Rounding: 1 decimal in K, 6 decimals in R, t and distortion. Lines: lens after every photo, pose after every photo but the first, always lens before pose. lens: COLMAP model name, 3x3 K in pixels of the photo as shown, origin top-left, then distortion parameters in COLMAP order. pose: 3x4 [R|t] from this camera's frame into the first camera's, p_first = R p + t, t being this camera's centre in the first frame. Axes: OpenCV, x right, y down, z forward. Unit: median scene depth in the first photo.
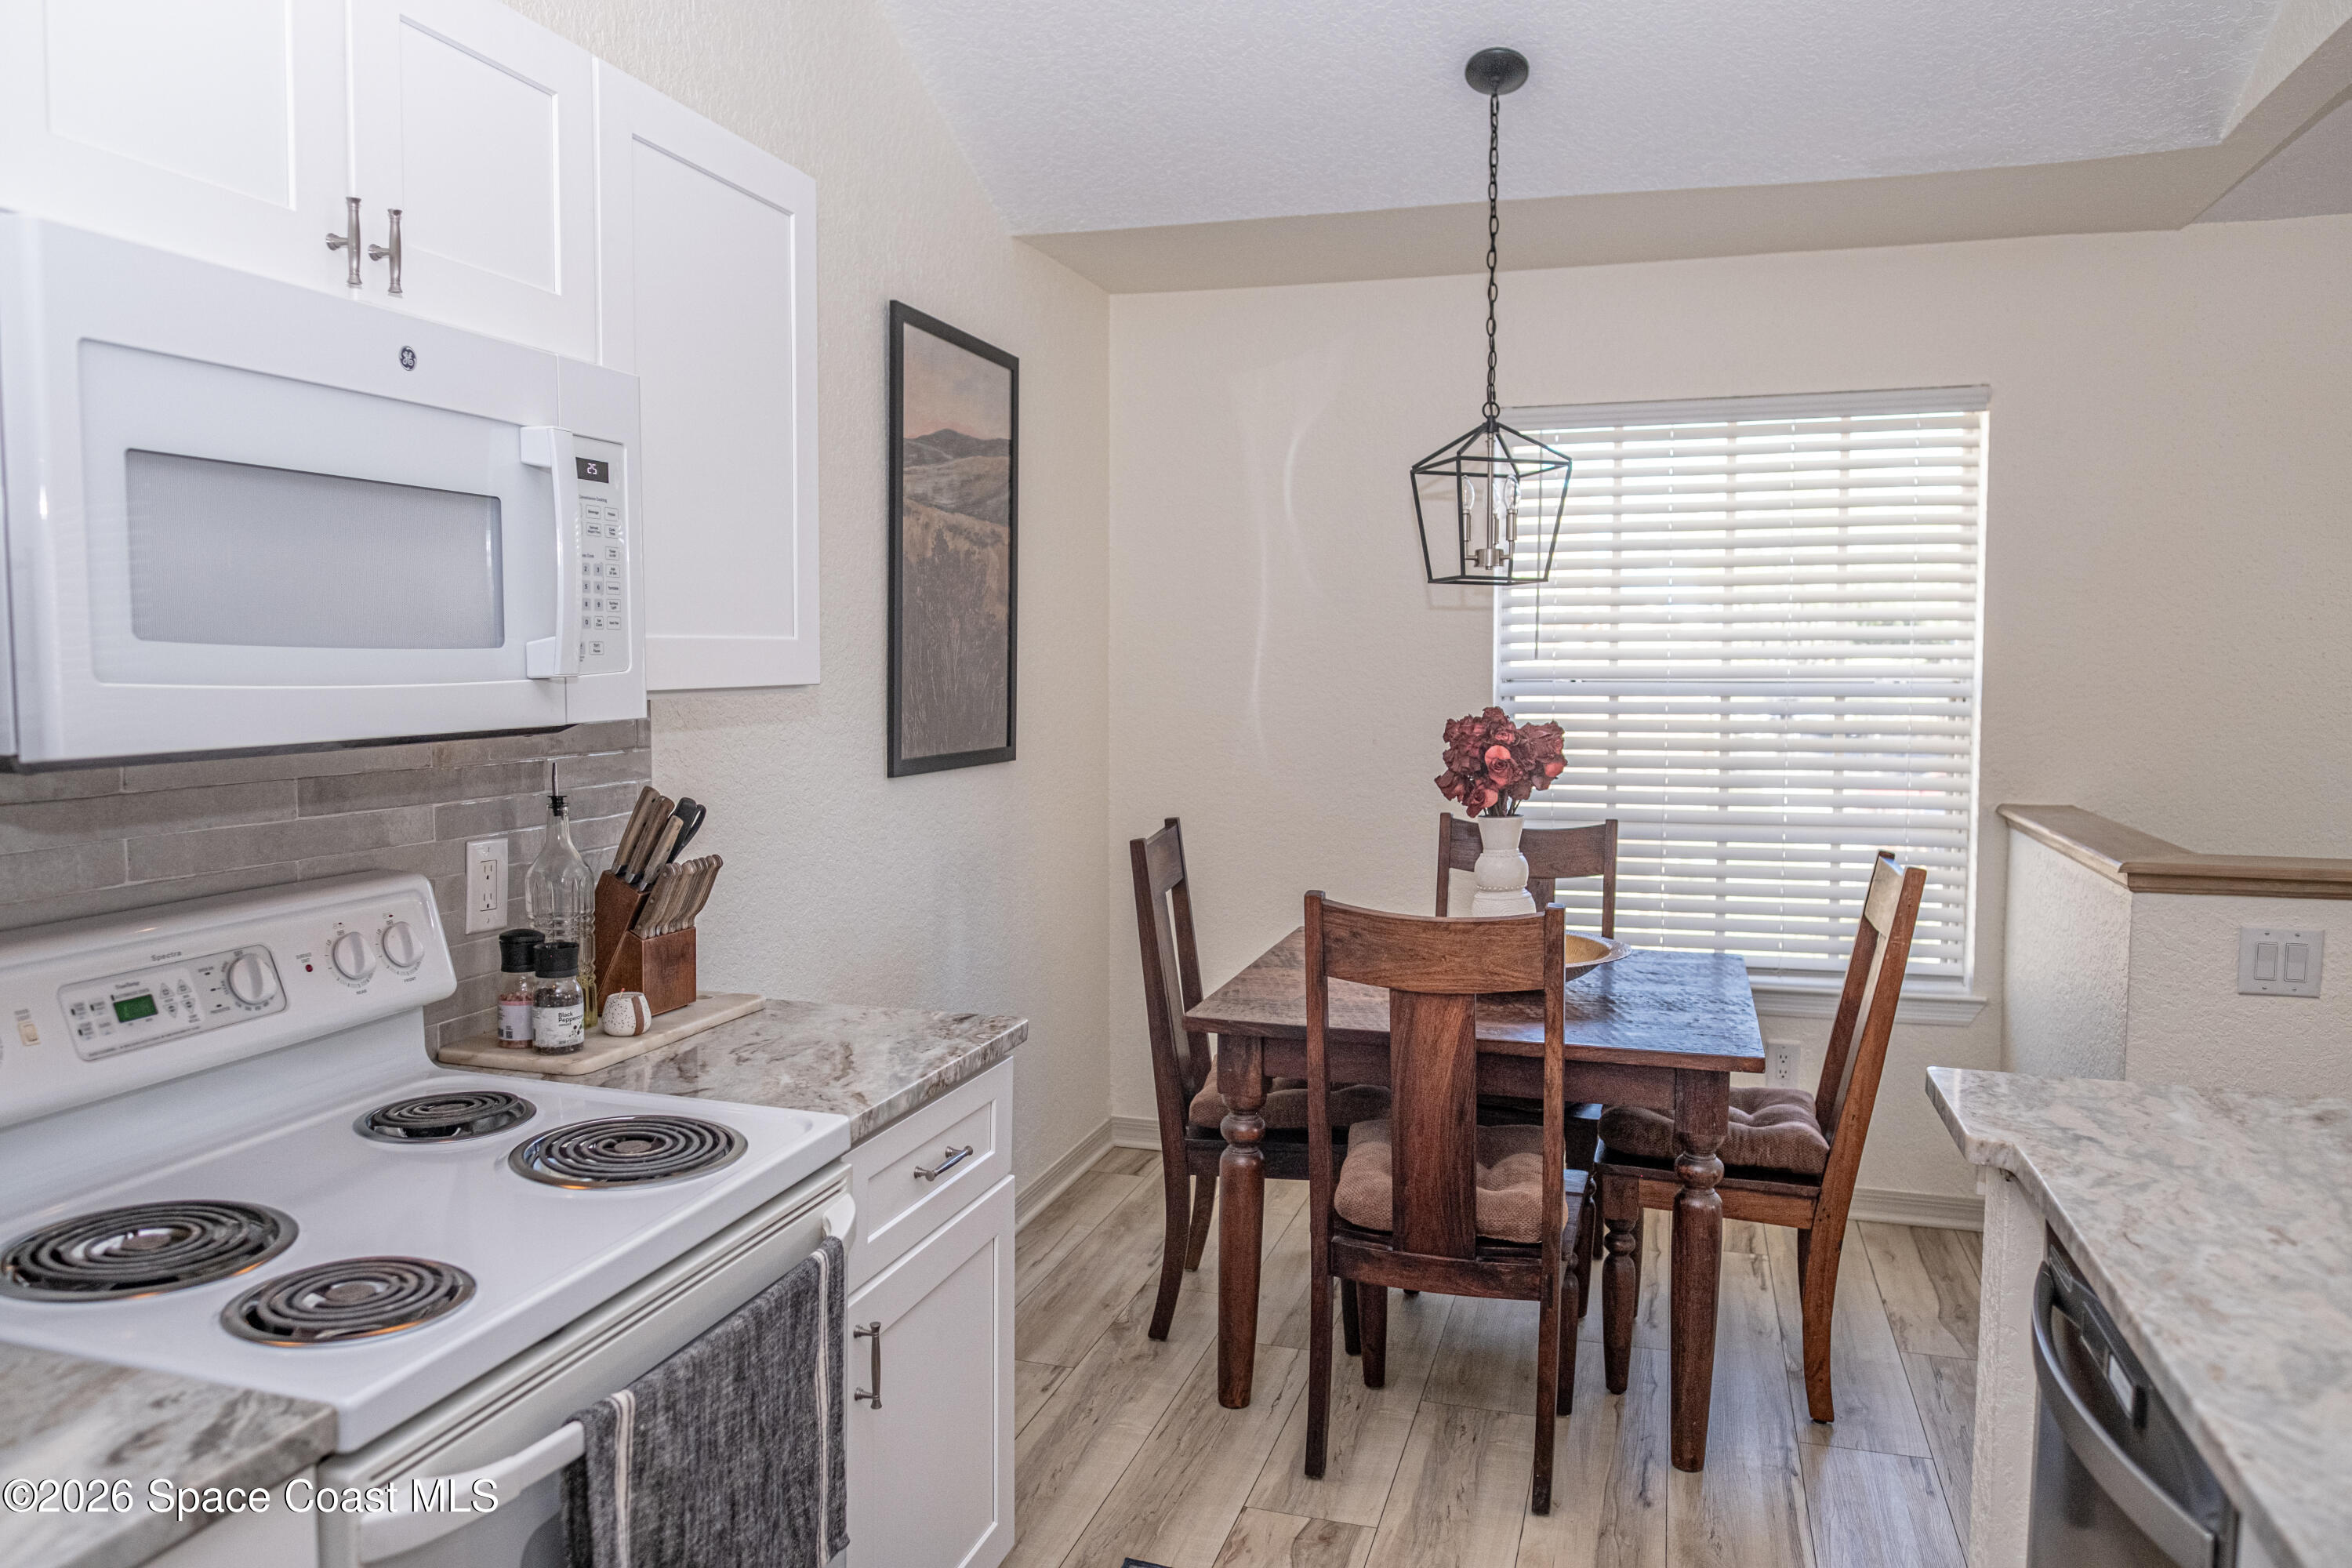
lens RADIAL K [[1653.2, 0, 1168.1], [0, 1653.2, 758.8], [0, 0, 1]] dist [-0.018830, 0.009047]
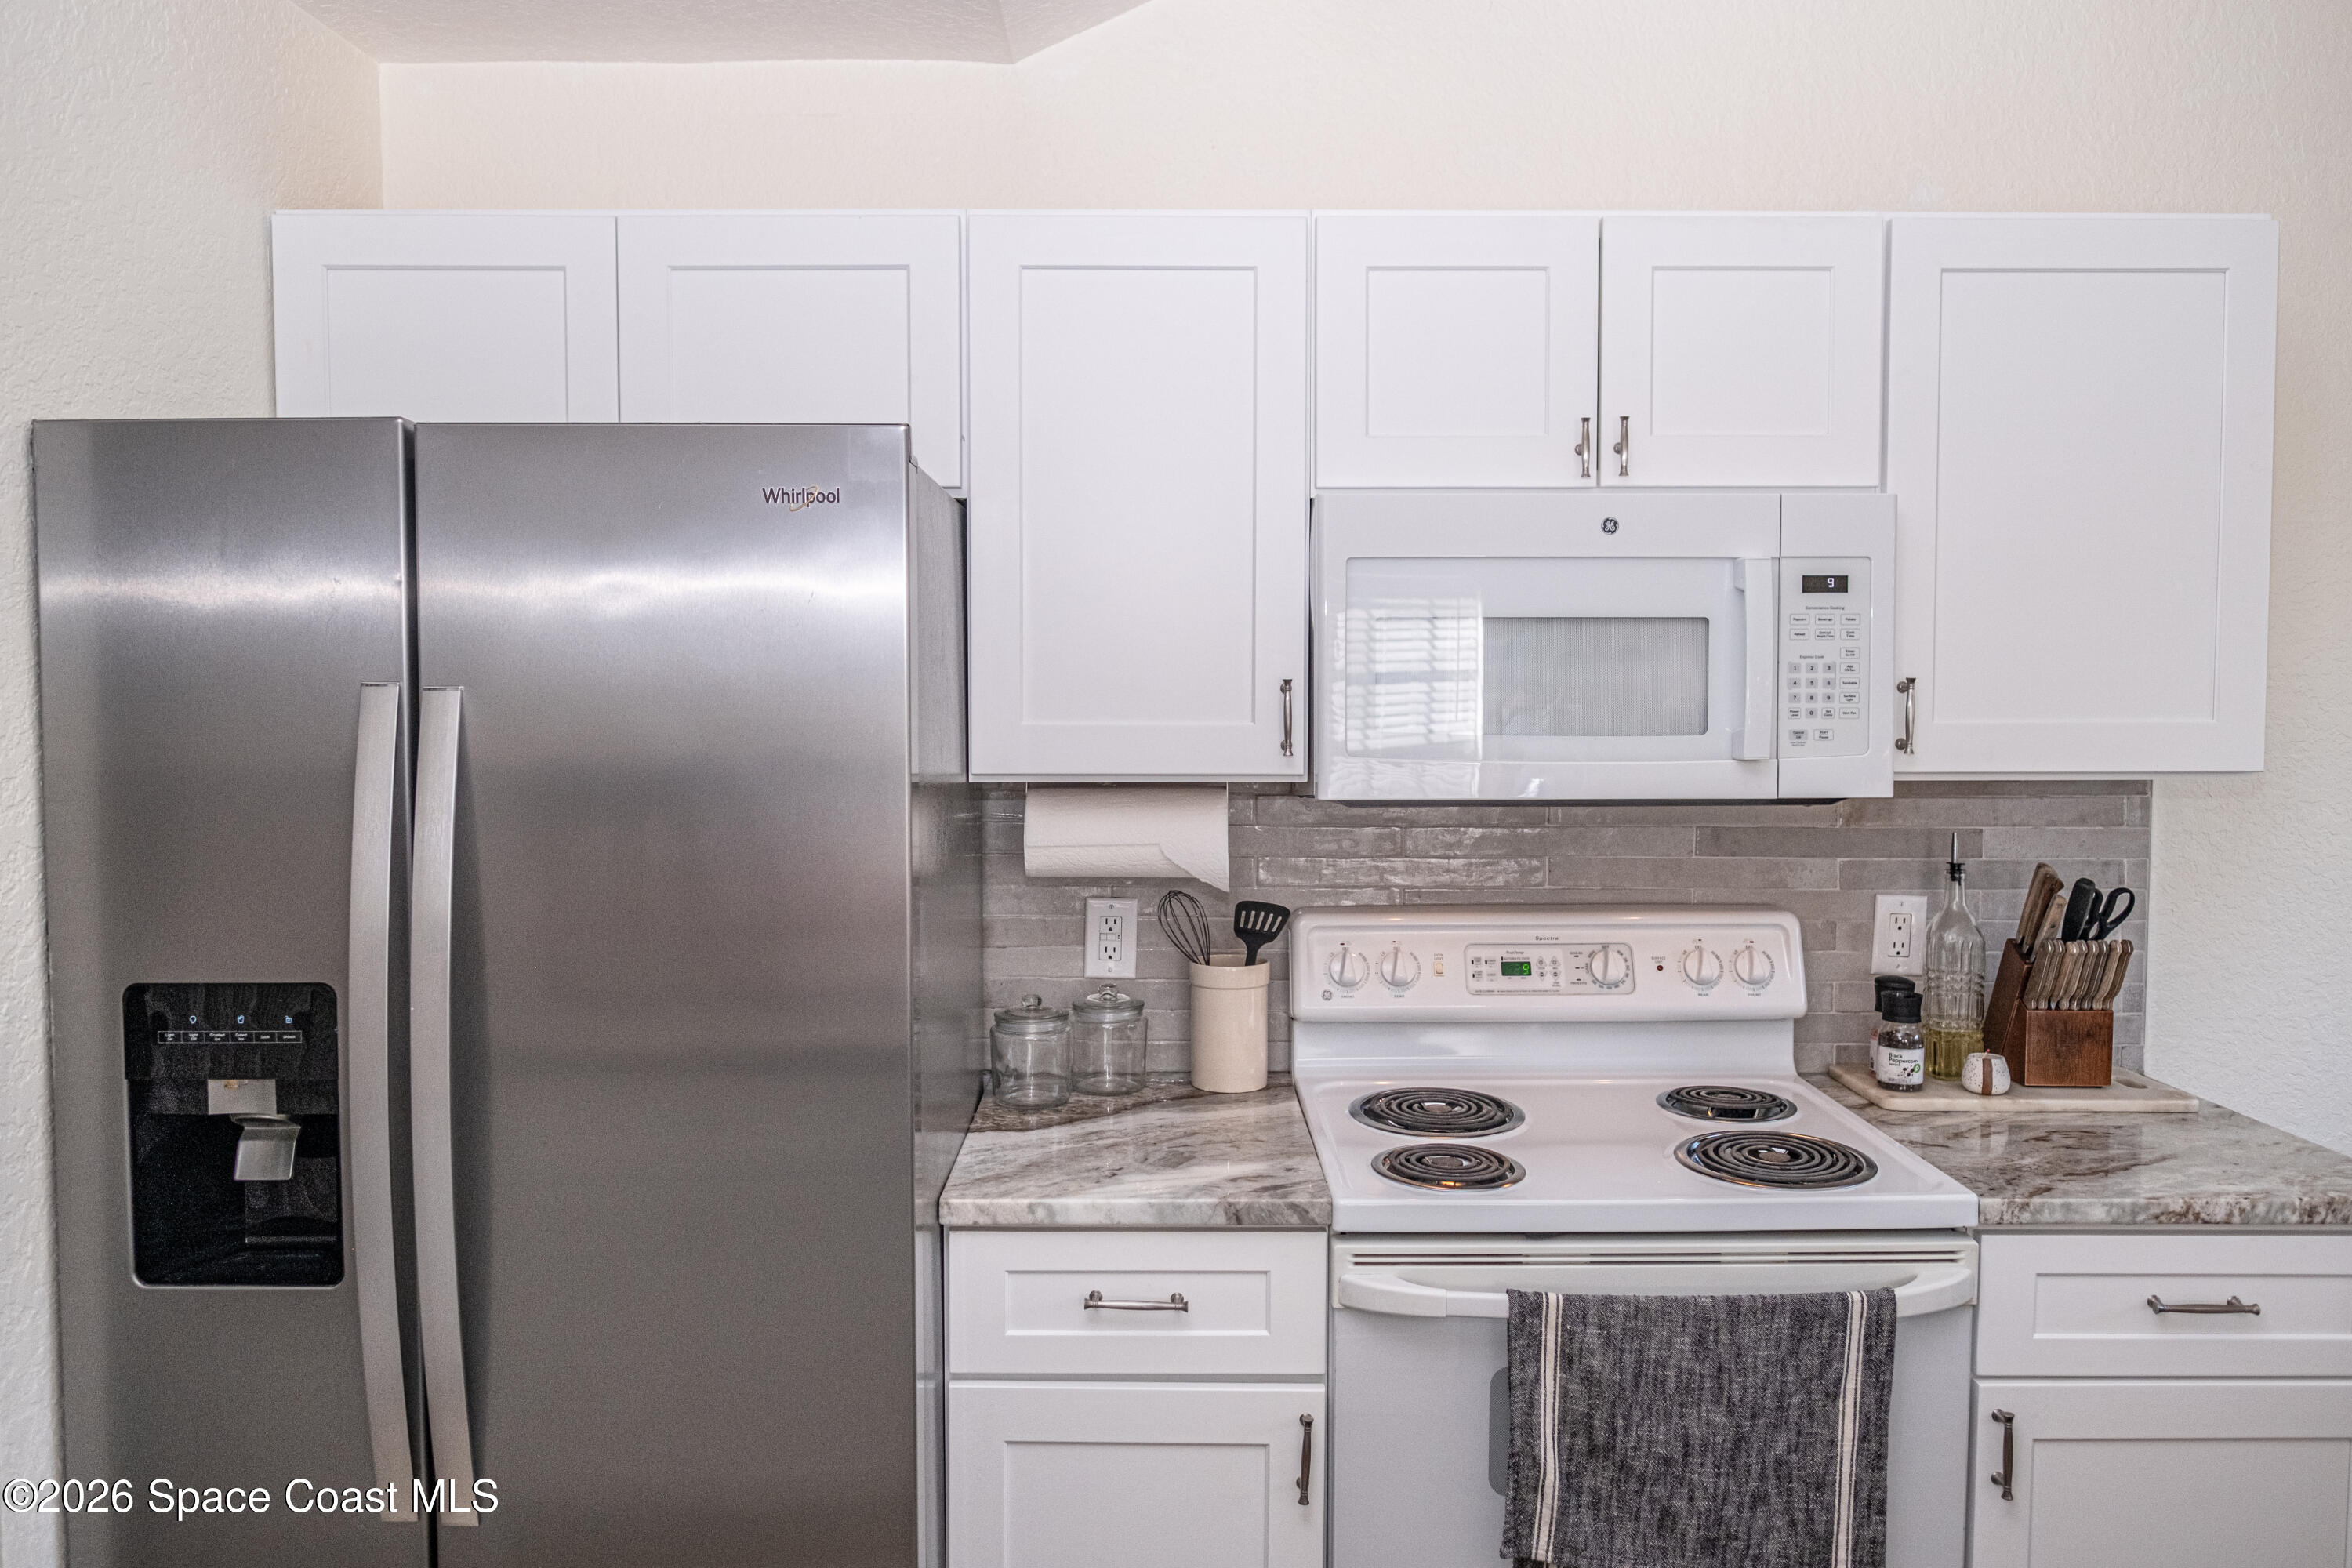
lens RADIAL K [[1653.2, 0, 1159.0], [0, 1653.2, 775.1], [0, 0, 1]] dist [-0.018830, 0.009047]
pose [[0.283670, 0.043398, -0.957940, 0.635867], [-0.058682, 0.997889, 0.027831, -0.042848], [0.957125, 0.048319, 0.285617, 0.211391]]
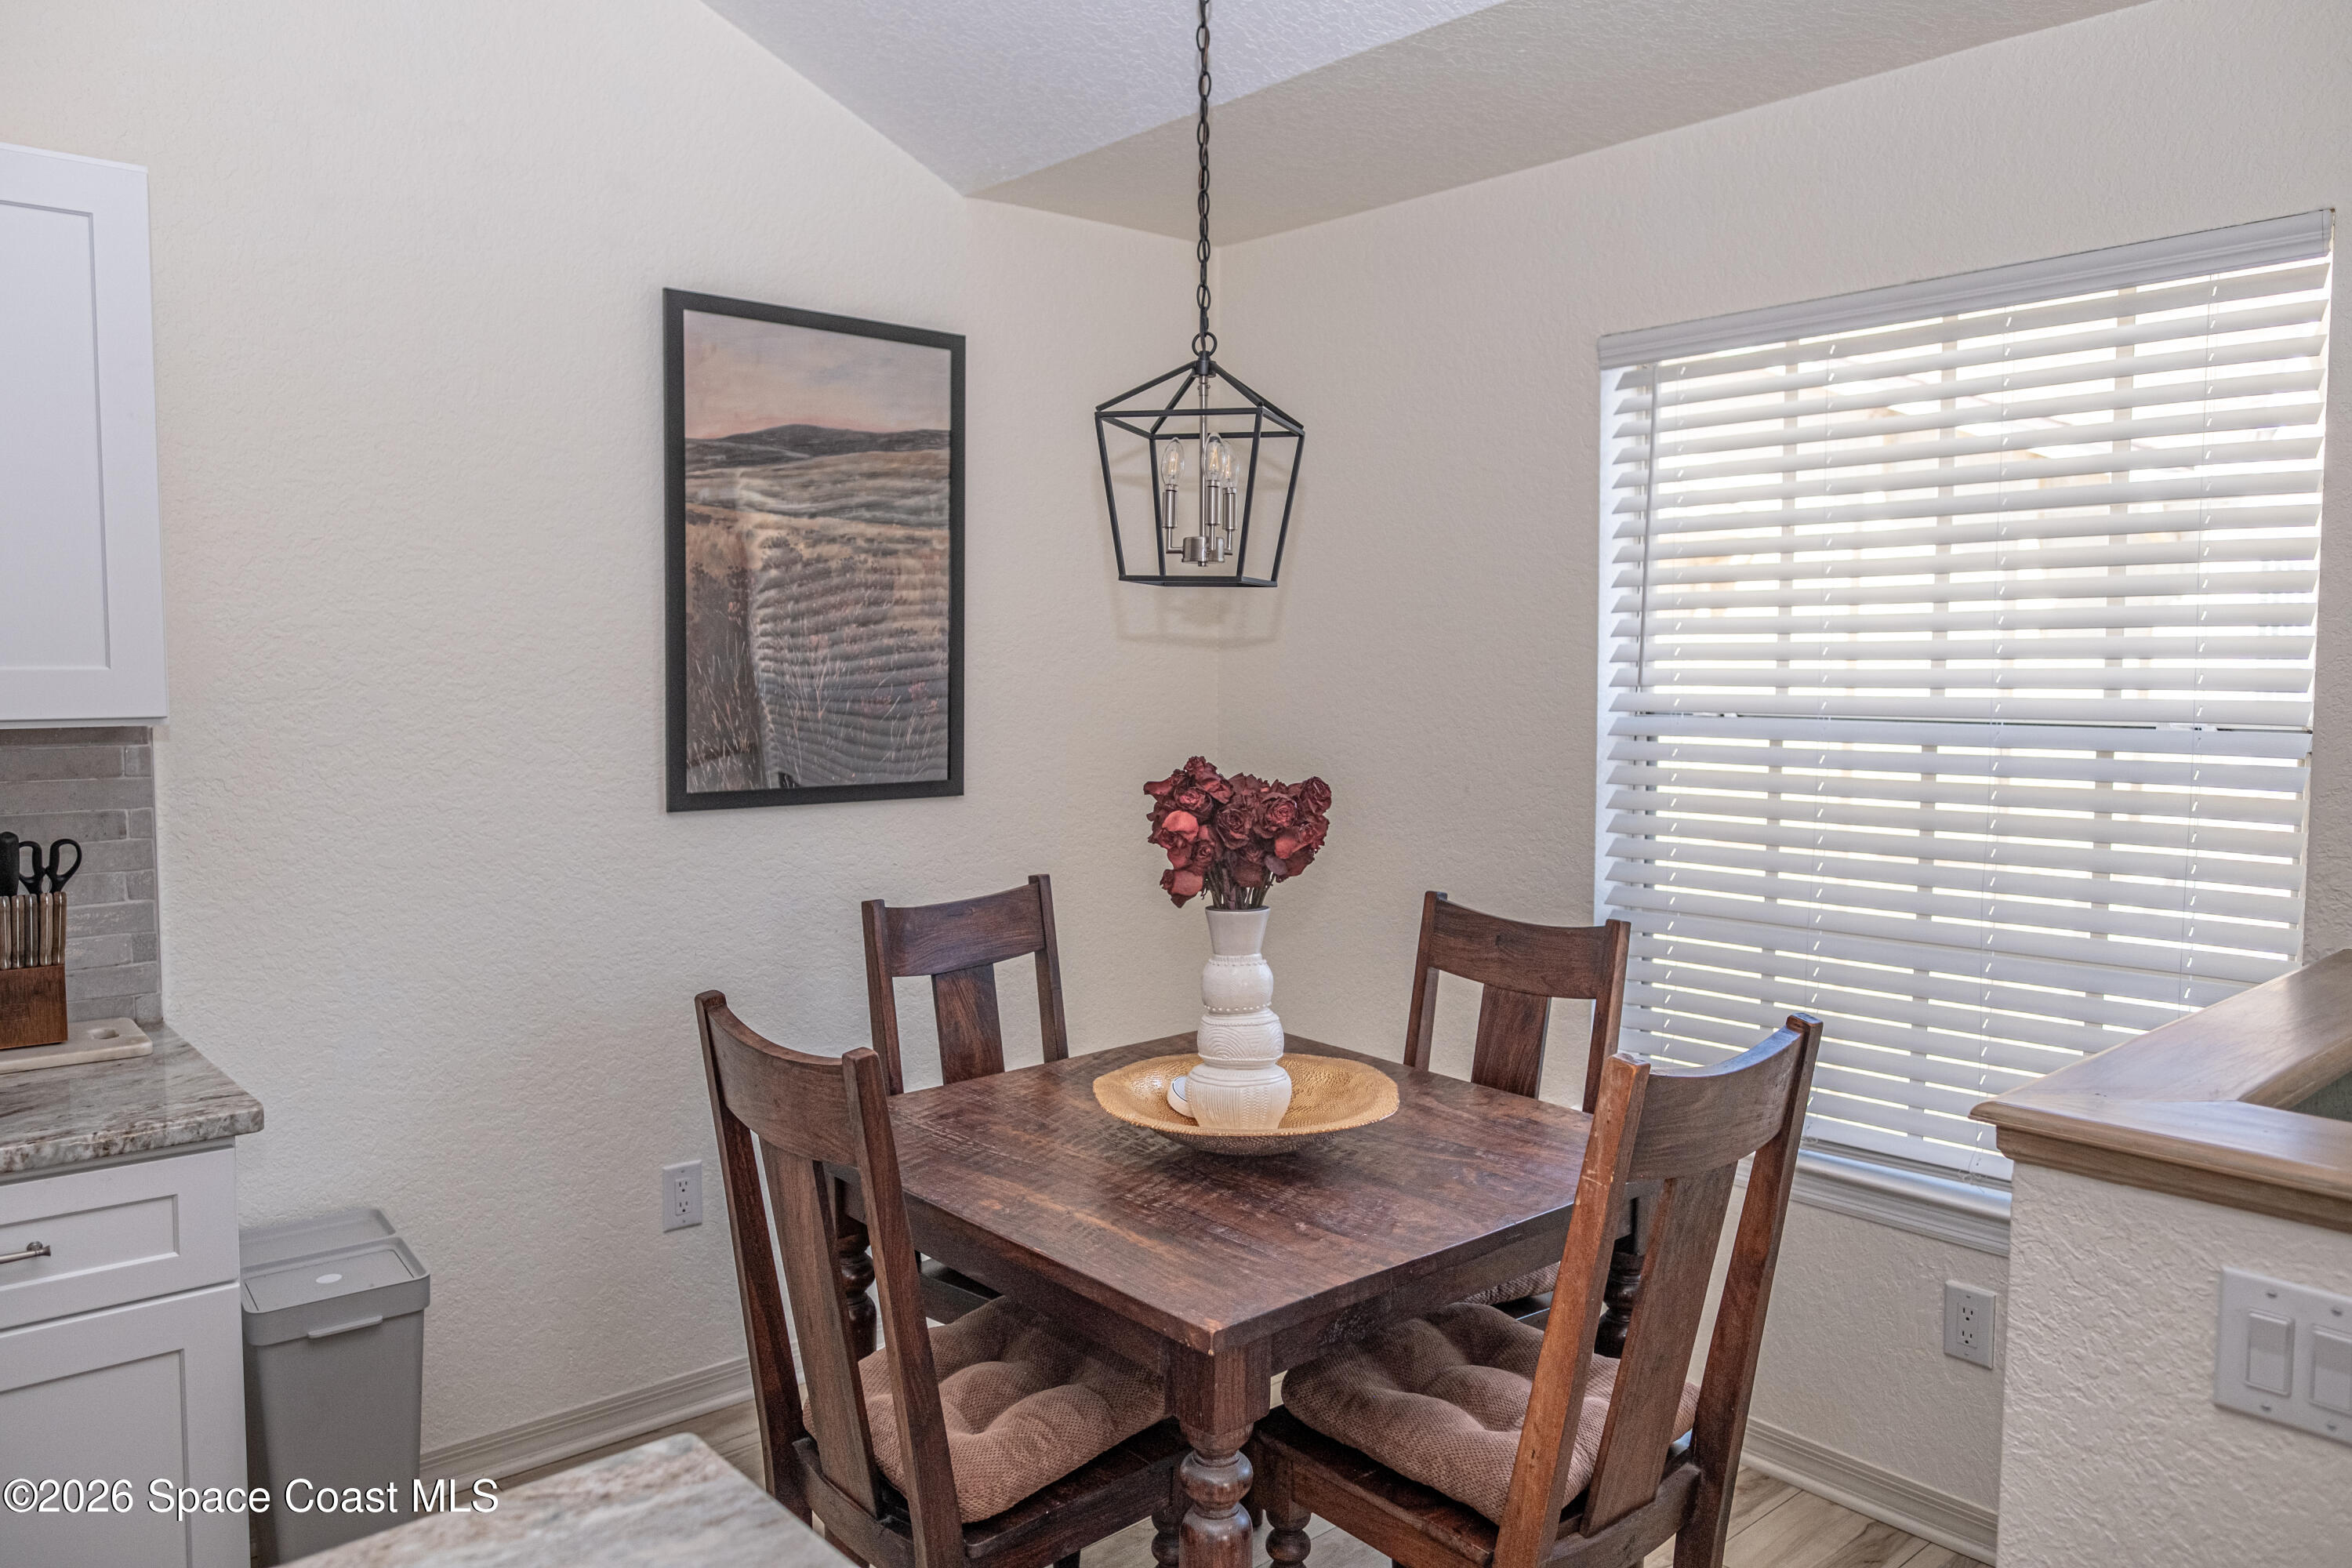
lens RADIAL K [[1653.2, 0, 1168.1], [0, 1653.2, 768.7], [0, 0, 1]] dist [-0.018830, 0.009047]
pose [[0.849900, 0.035479, -0.525748, 0.999230], [-0.033285, 0.999353, 0.013632, -0.062810], [0.525891, 0.005913, 0.850531, 0.672629]]
